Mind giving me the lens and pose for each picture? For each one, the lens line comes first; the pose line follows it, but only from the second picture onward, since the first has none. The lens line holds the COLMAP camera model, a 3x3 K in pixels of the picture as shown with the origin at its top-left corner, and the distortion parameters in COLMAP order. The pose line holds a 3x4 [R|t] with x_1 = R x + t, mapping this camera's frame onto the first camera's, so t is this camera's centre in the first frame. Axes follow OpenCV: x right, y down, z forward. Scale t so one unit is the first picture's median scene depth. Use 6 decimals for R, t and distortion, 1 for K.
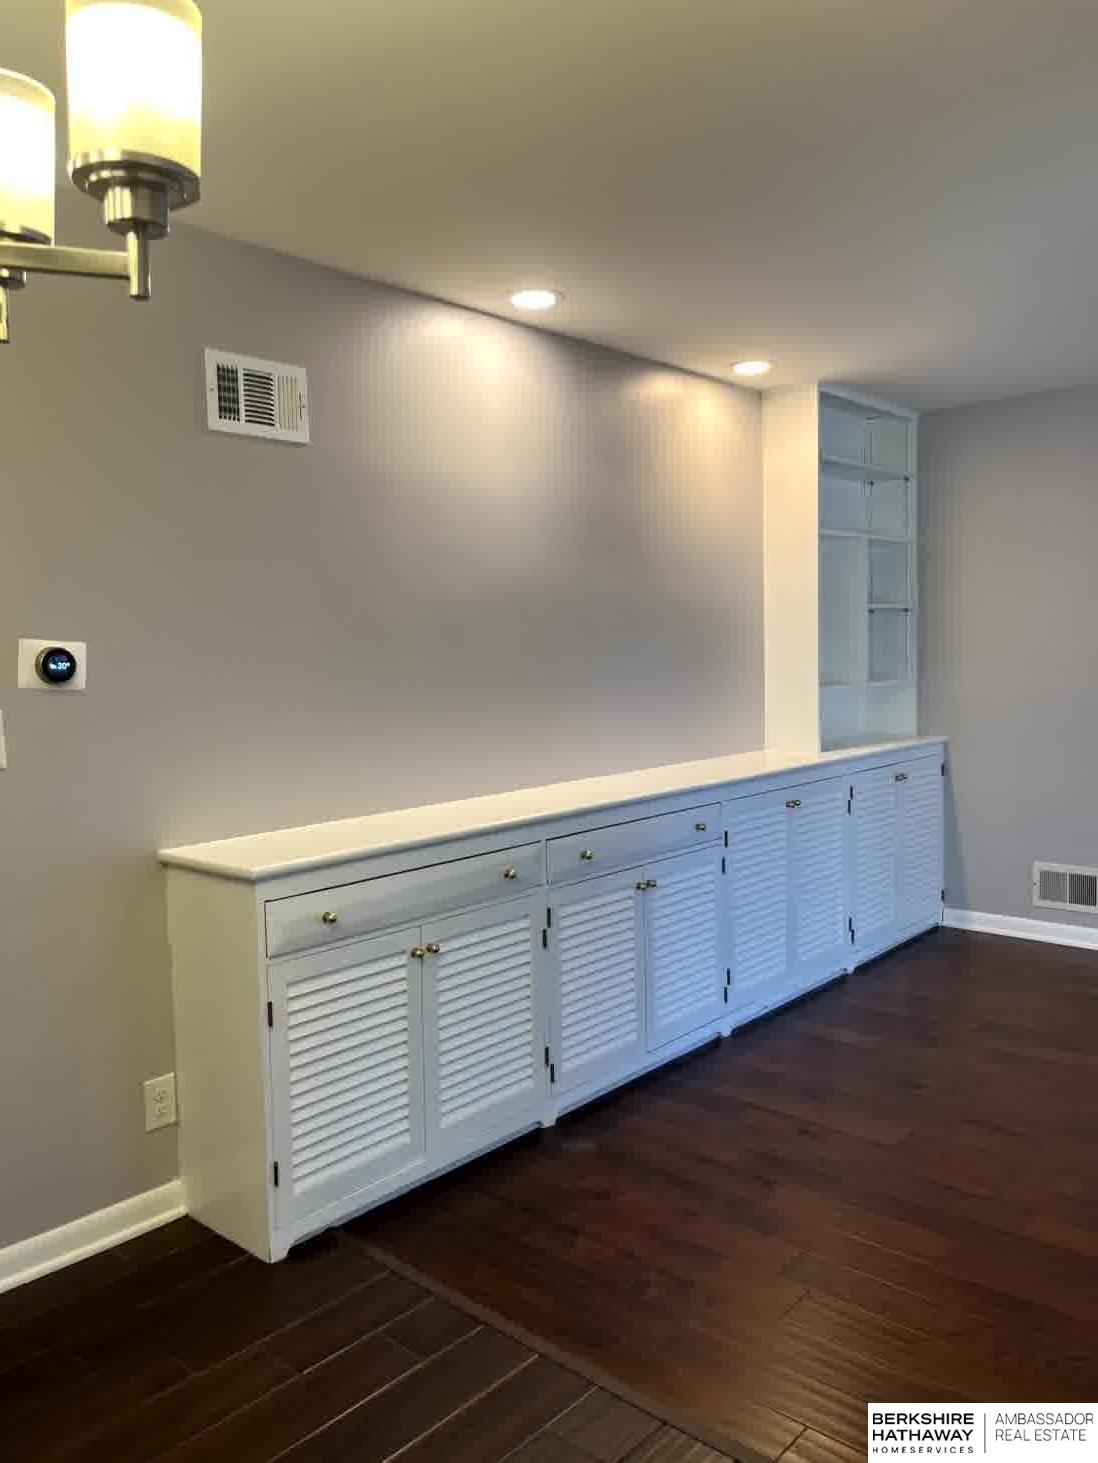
lens RADIAL K [[1095.0, 0, 552.6], [0, 1095.0, 733.9], [0, 0, 1]] dist [0.049733, -0.059391]
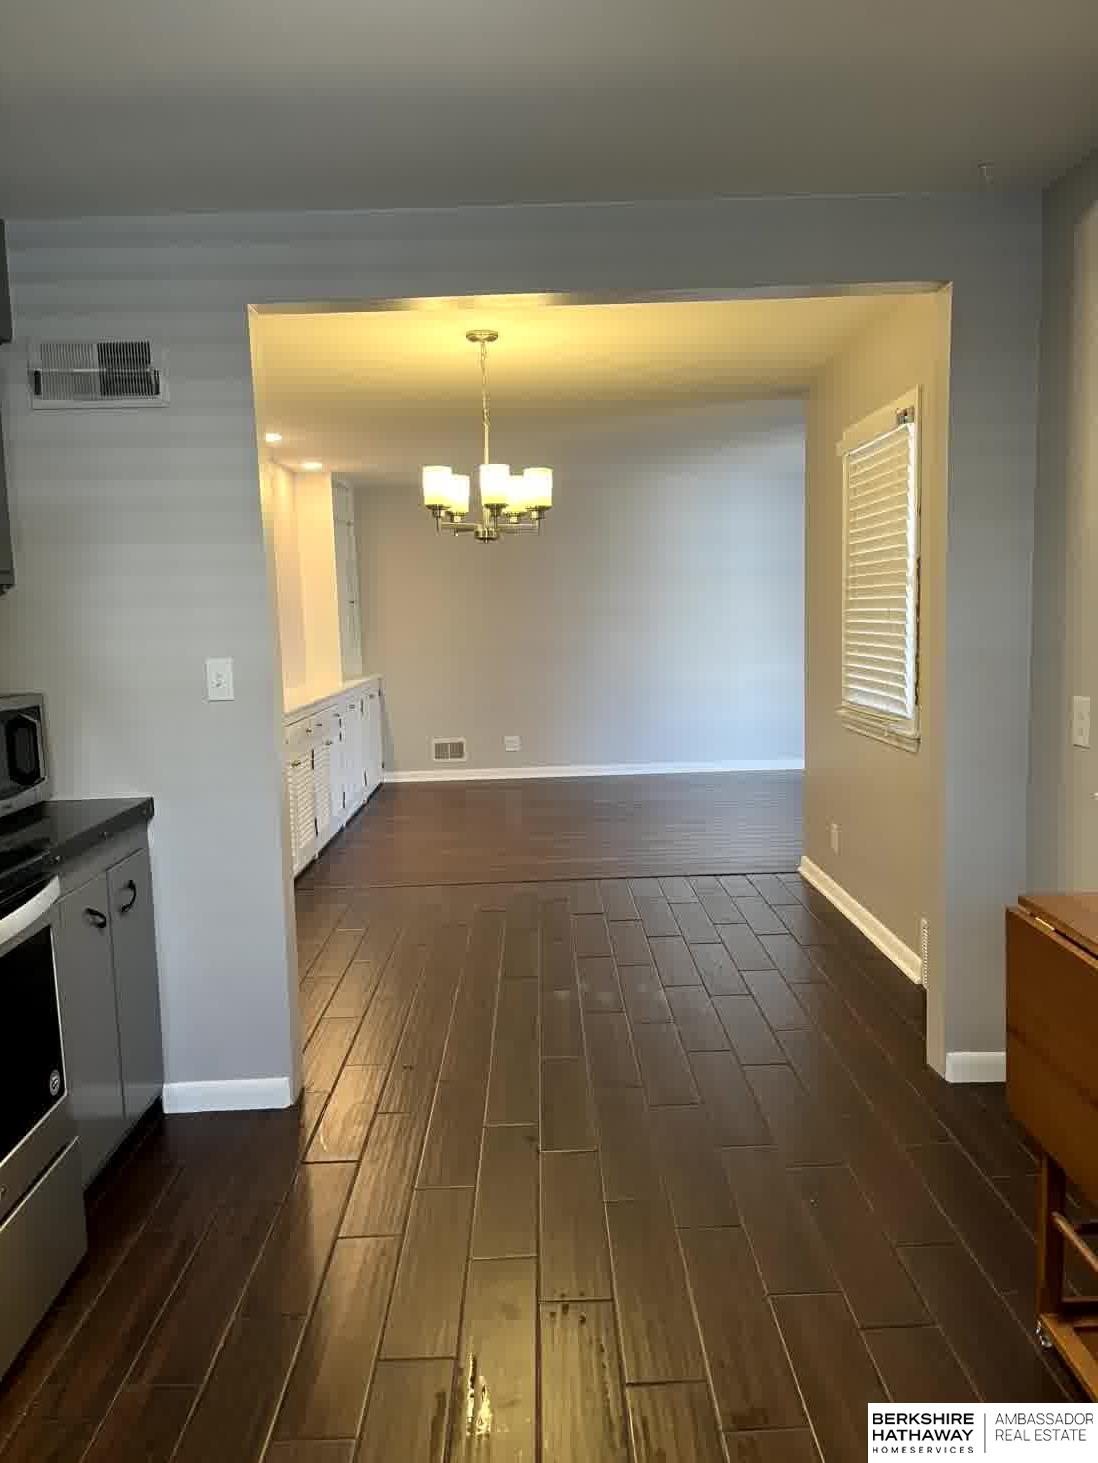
lens RADIAL K [[1095.0, 0, 548.0], [0, 1095.0, 730.9], [0, 0, 1]] dist [0.049733, -0.059391]
pose [[0.725431, -0.061003, 0.685586, -1.073995], [0.063805, 0.997736, 0.021264, 0.116908], [-0.685331, 0.028318, 0.727681, -0.752394]]
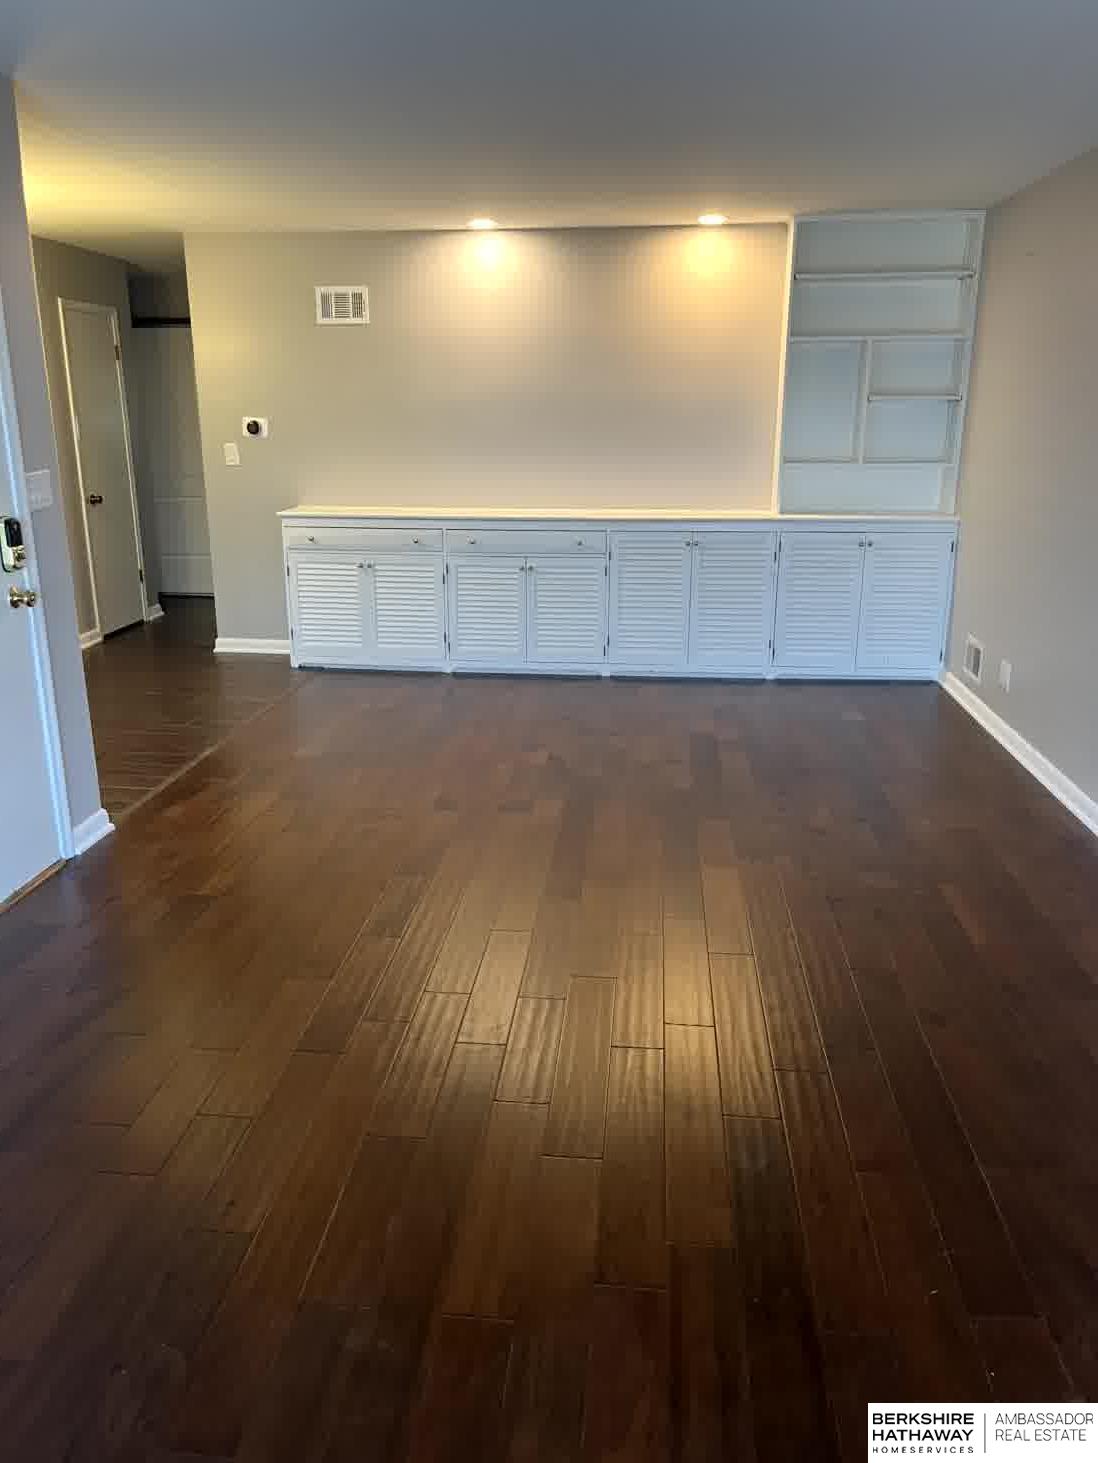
lens RADIAL K [[1095.0, 0, 543.8], [0, 1095.0, 734.0], [0, 0, 1]] dist [0.049733, -0.059391]
pose [[0.584856, 0.255981, -0.769687, 1.696366], [-0.078297, 0.962283, 0.260539, -0.075229], [0.807350, -0.092114, 0.582839, -0.041242]]
